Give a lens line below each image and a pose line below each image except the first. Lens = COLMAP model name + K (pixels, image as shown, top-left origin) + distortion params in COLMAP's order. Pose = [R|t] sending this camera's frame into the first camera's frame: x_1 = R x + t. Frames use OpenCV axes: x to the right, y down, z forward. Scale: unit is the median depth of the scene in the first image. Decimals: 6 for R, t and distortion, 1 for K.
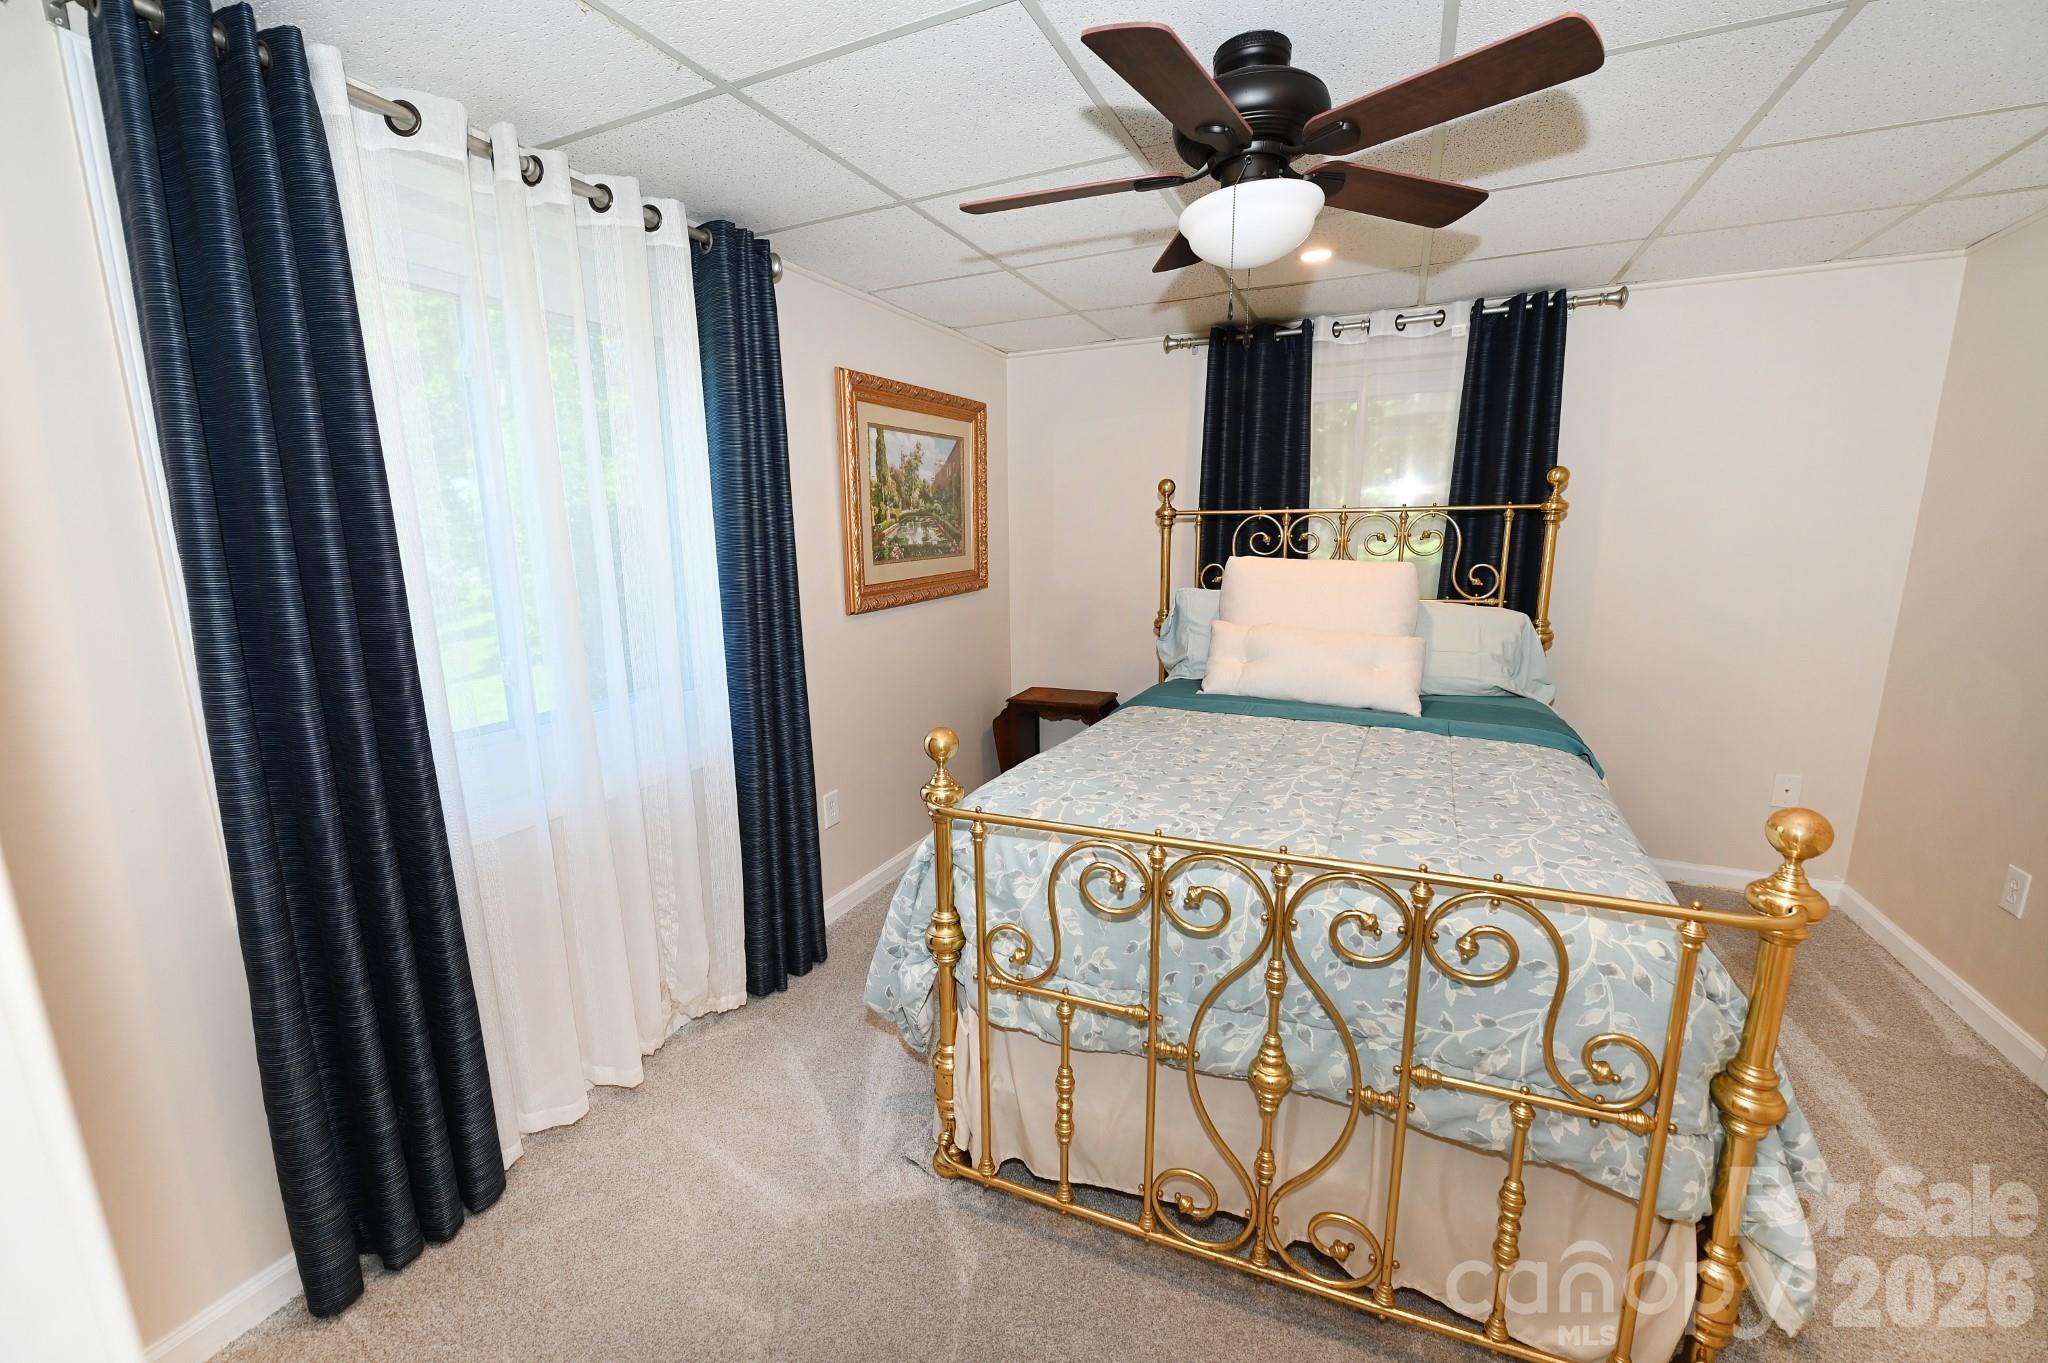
lens RADIAL K [[809.2, 0, 1028.0], [0, 809.2, 678.9], [0, 0, 1]] dist [-0.007297, -0.001279]
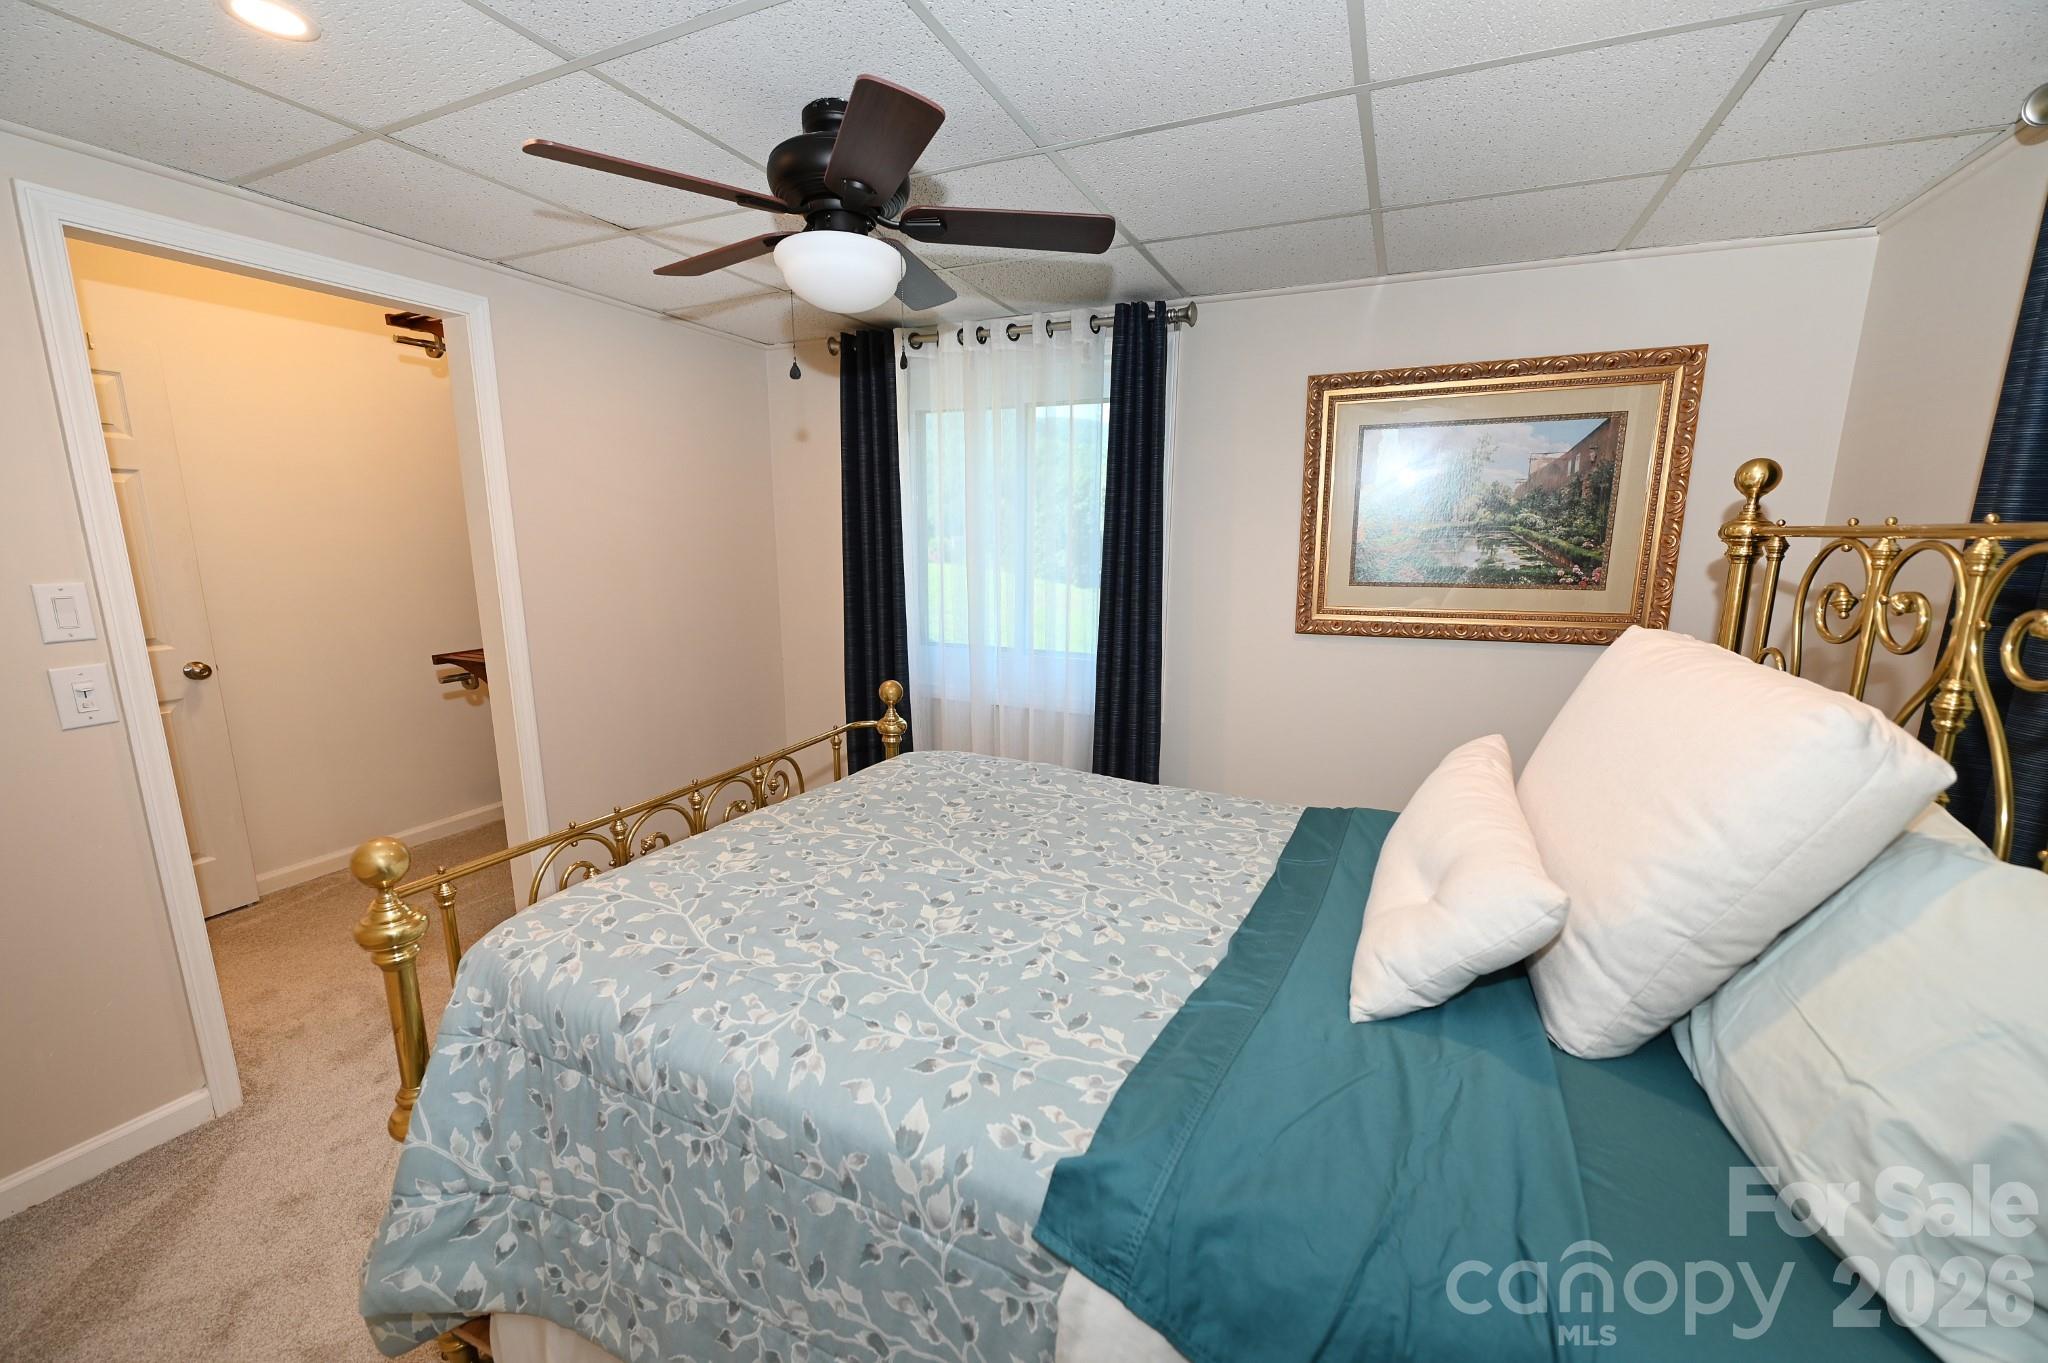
lens RADIAL K [[809.2, 0, 1033.5], [0, 809.2, 683.1], [0, 0, 1]] dist [-0.007297, -0.001279]
pose [[0.012886, 0.196600, -0.980399, 0.639679], [-0.194718, 0.962204, 0.190392, -0.125789], [0.980775, 0.188448, 0.050681, 0.575894]]
